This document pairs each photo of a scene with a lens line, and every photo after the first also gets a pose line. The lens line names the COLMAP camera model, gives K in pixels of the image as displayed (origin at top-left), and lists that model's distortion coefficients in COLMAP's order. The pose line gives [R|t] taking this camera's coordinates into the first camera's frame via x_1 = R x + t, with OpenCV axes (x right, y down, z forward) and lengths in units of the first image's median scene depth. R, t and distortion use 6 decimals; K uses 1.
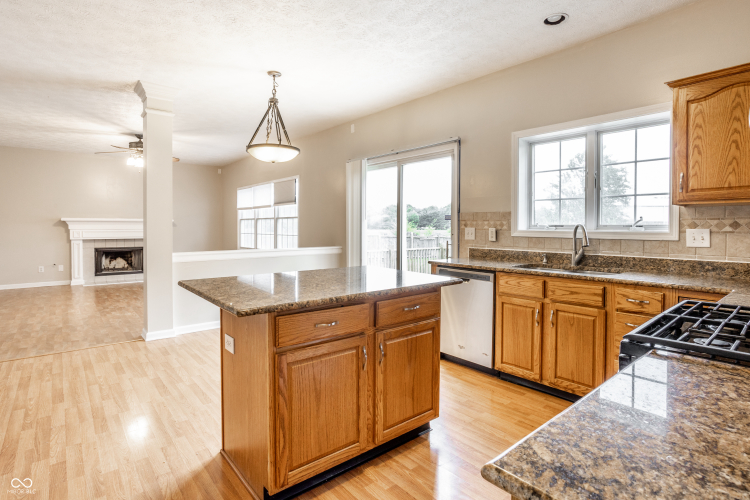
lens RADIAL K [[386.4, 0, 373.9], [0, 386.4, 234.4], [0, 0, 1]] dist [-0.045234, 0.019601]
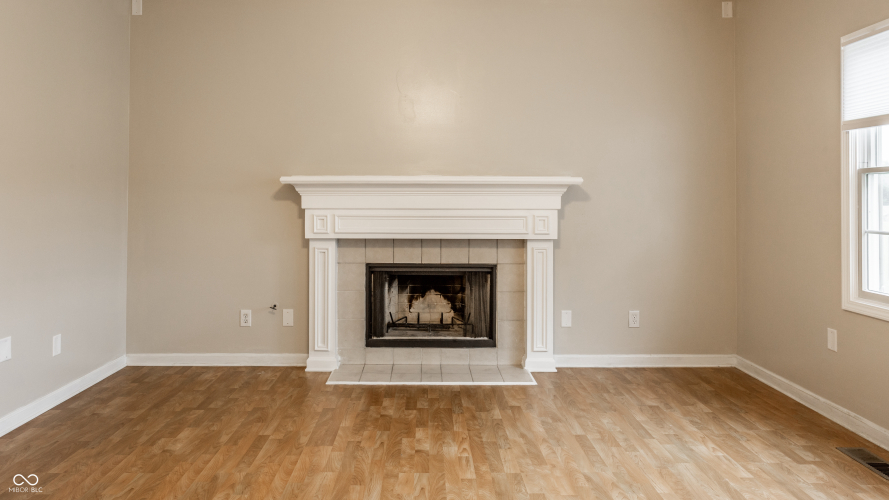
lens RADIAL K [[606.8, 0, 424.8], [0, 606.8, 193.0], [0, 0, 1]] dist [-0.018672, 0.005004]
pose [[0.769065, -0.008104, -0.639120, -0.753532], [-0.014624, 0.999435, -0.030269, -0.025983], [0.639004, 0.032625, 0.768511, 1.327514]]
